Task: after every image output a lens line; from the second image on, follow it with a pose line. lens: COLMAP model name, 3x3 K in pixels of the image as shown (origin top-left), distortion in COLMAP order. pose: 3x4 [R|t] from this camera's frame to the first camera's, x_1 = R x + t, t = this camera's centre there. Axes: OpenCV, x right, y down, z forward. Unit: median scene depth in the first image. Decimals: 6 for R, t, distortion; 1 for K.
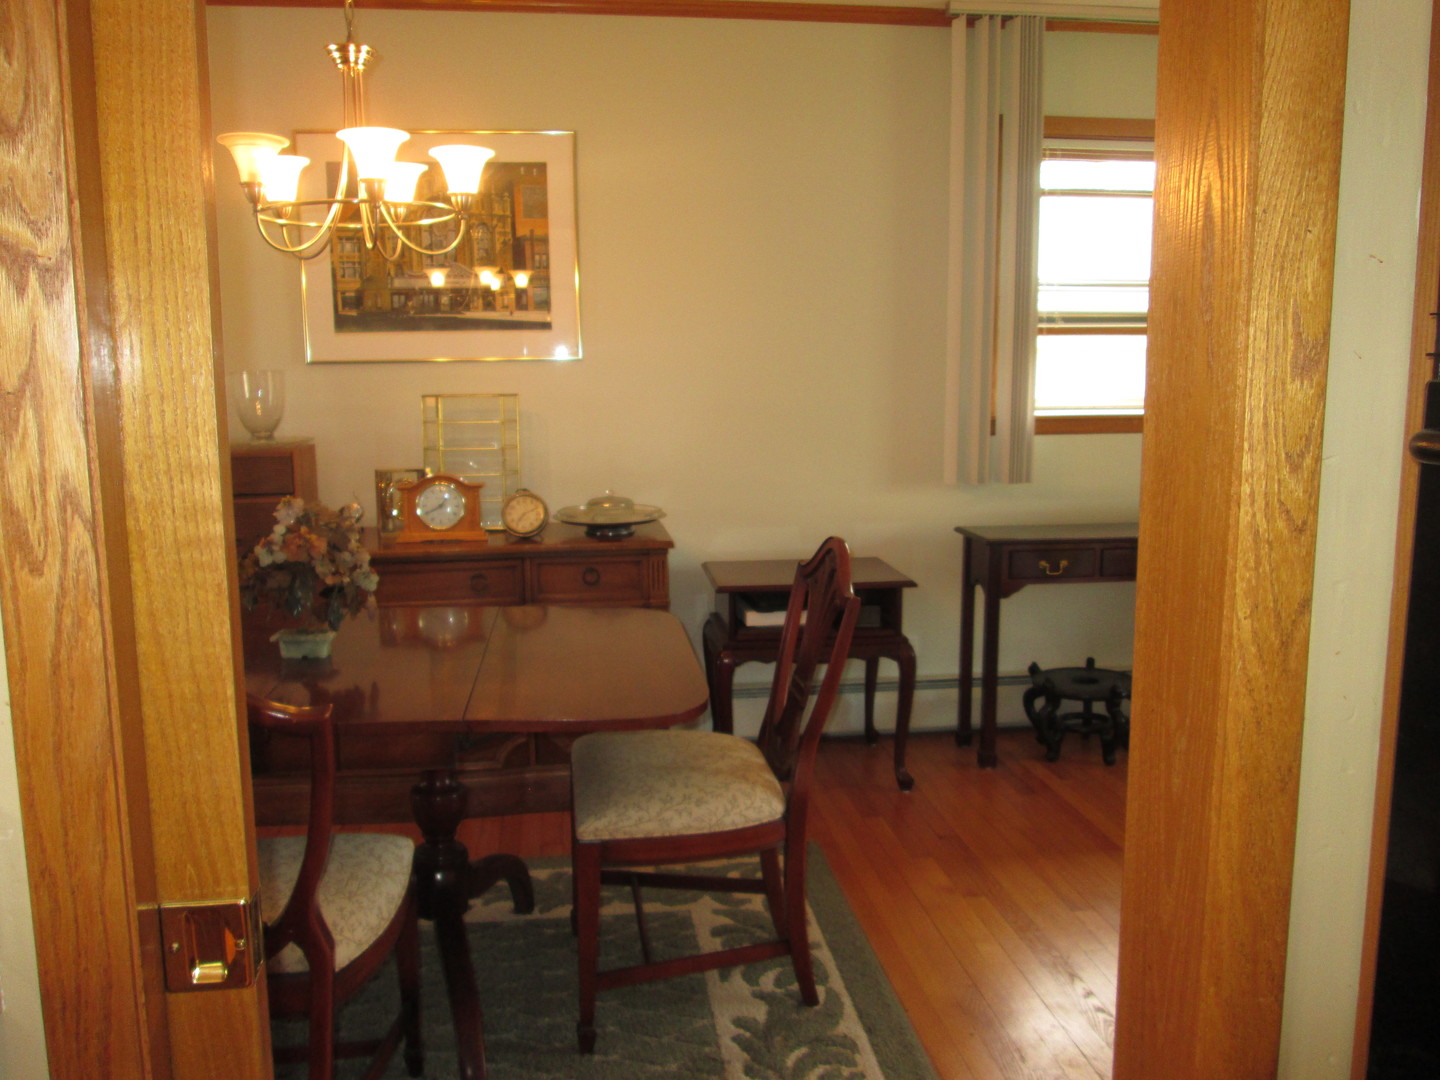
lens RADIAL K [[1203.6, 0, 711.6], [0, 1203.6, 543.8], [0, 0, 1]] dist [-0.043511, 0.015715]
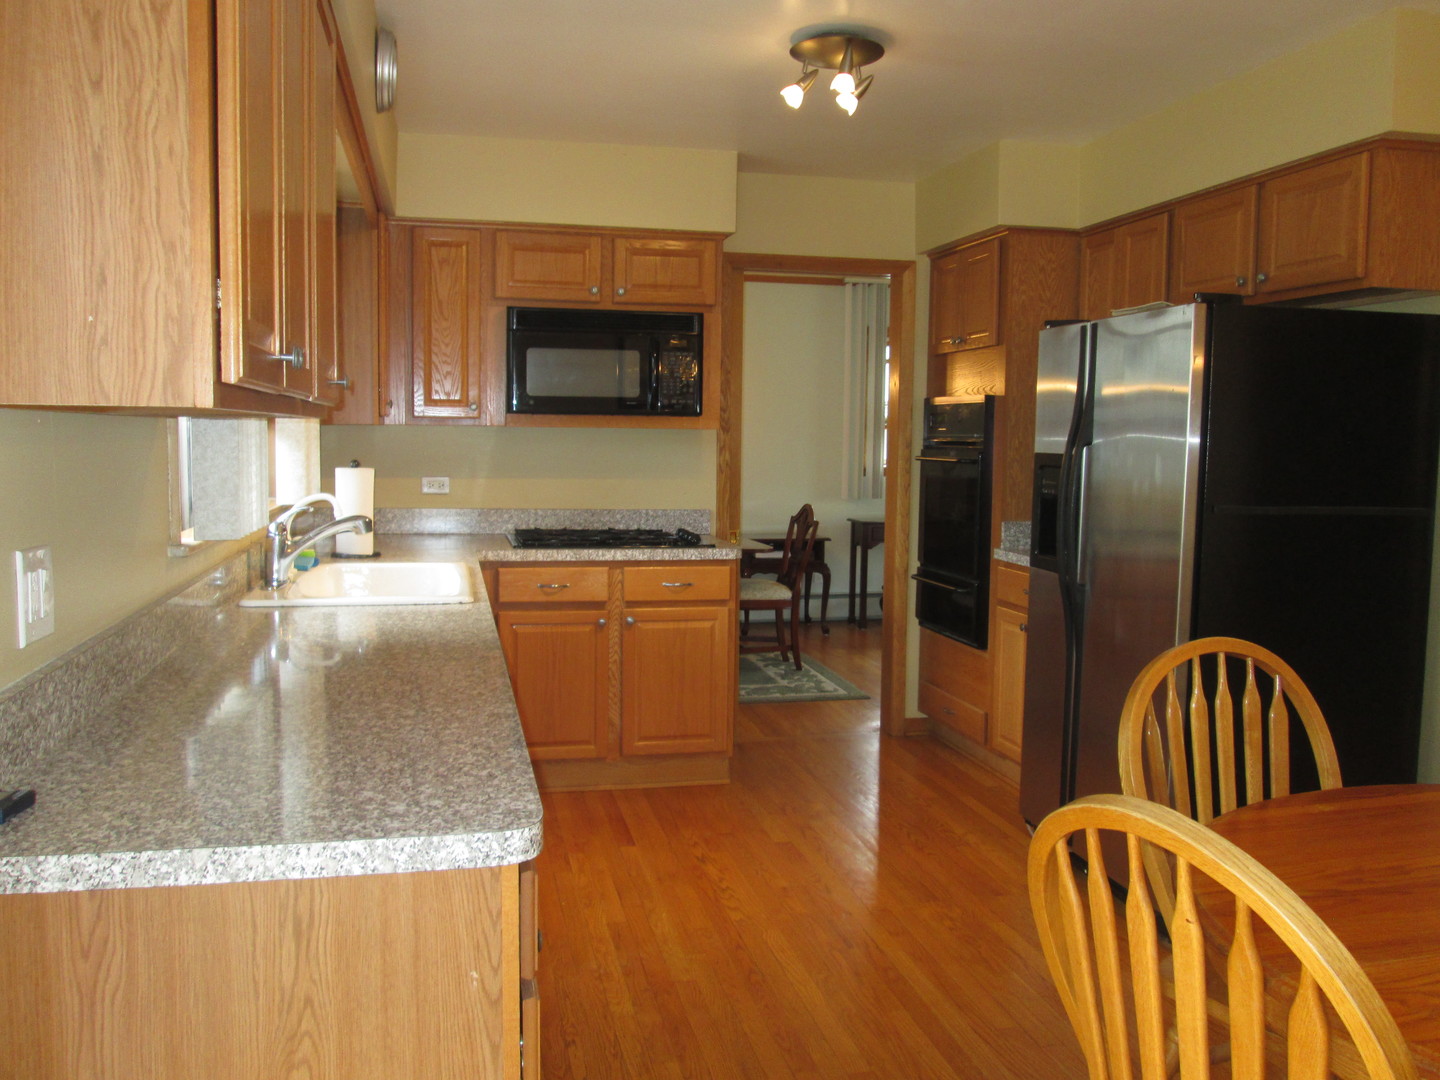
lens RADIAL K [[1203.6, 0, 711.6], [0, 1203.6, 543.8], [0, 0, 1]] dist [-0.043511, 0.015715]
pose [[0.995110, 0.009728, 0.098296, -0.251034], [-0.003605, 0.998053, -0.062272, 0.166158], [-0.098711, 0.061613, 0.993207, -1.115636]]
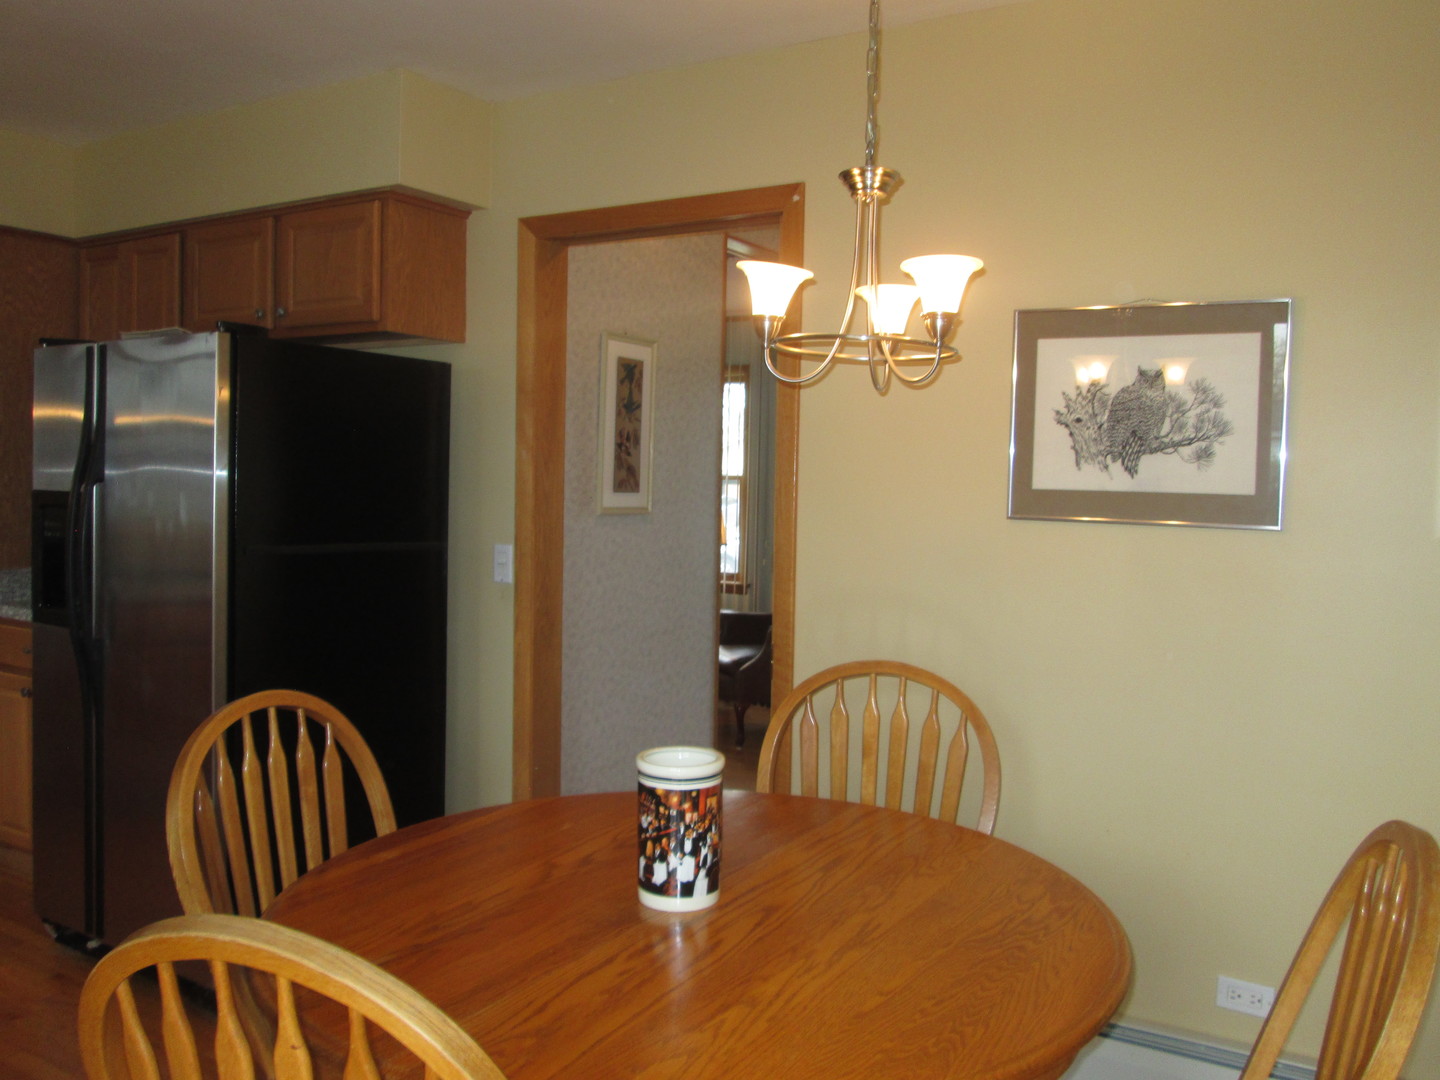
lens RADIAL K [[1203.6, 0, 711.6], [0, 1203.6, 543.8], [0, 0, 1]] dist [-0.043511, 0.015715]
pose [[0.630363, -0.015146, 0.776153, -0.209572], [0.089264, 0.994592, -0.053088, 0.119262], [-0.771151, 0.102747, 0.628306, -0.893677]]
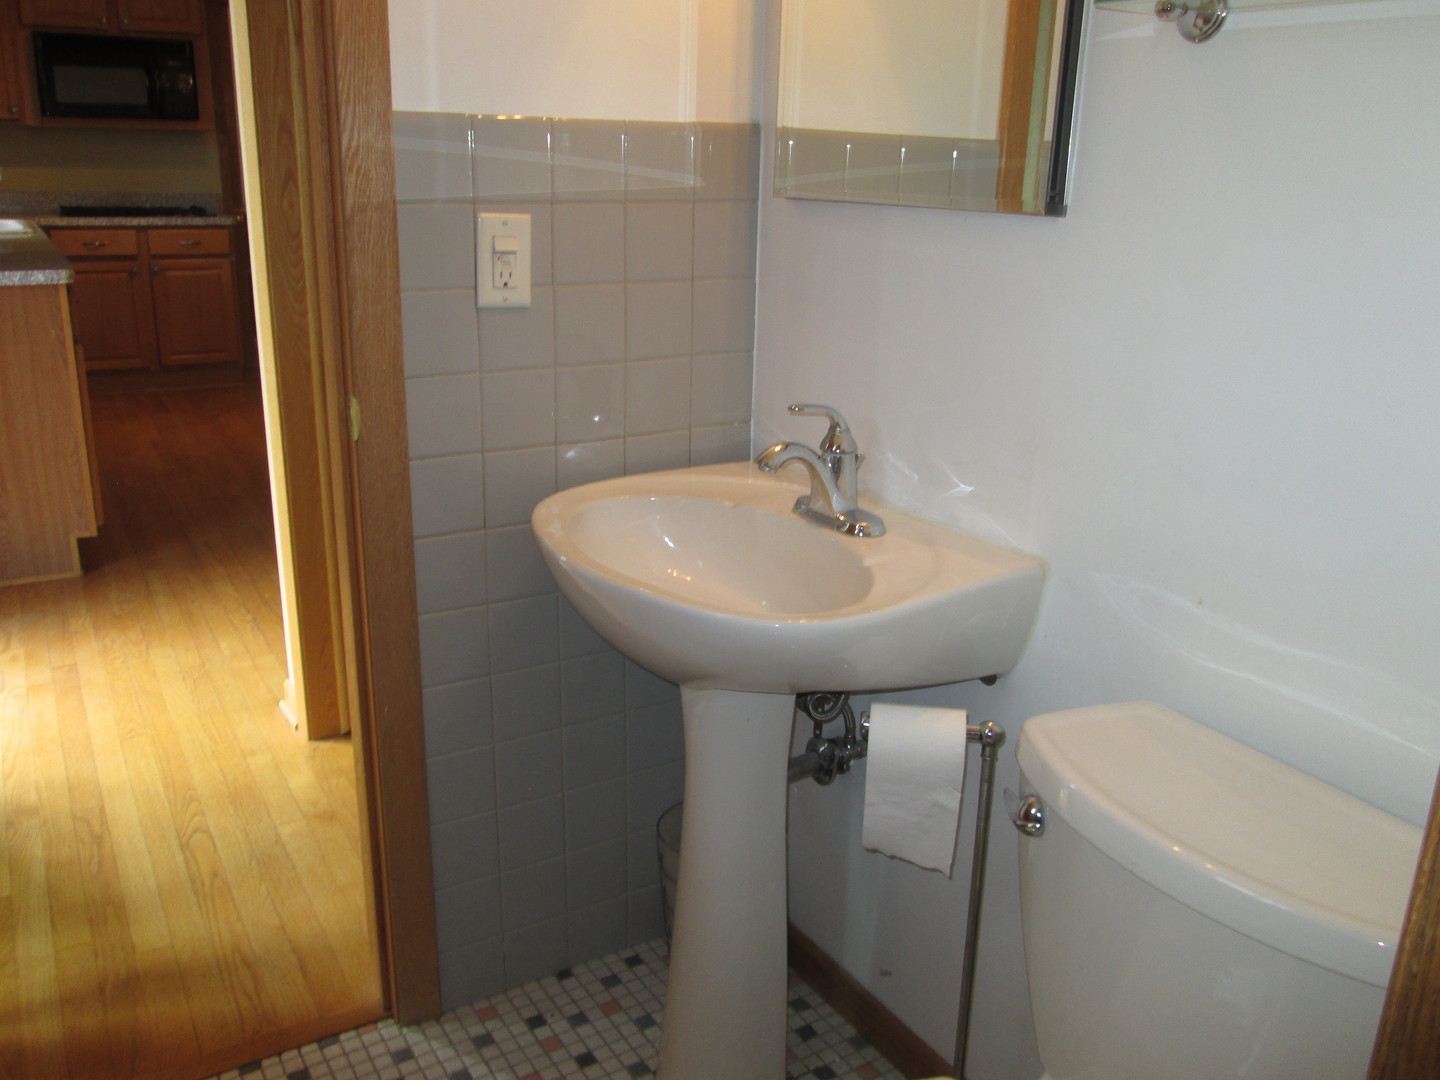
lens RADIAL K [[1203.6, 0, 711.6], [0, 1203.6, 543.8], [0, 0, 1]] dist [-0.043511, 0.015715]
pose [[0.913527, -0.092799, 0.396052, -0.189953], [0.031291, 0.986777, 0.159036, 0.332620], [-0.405574, -0.132891, 0.904351, -1.924654]]
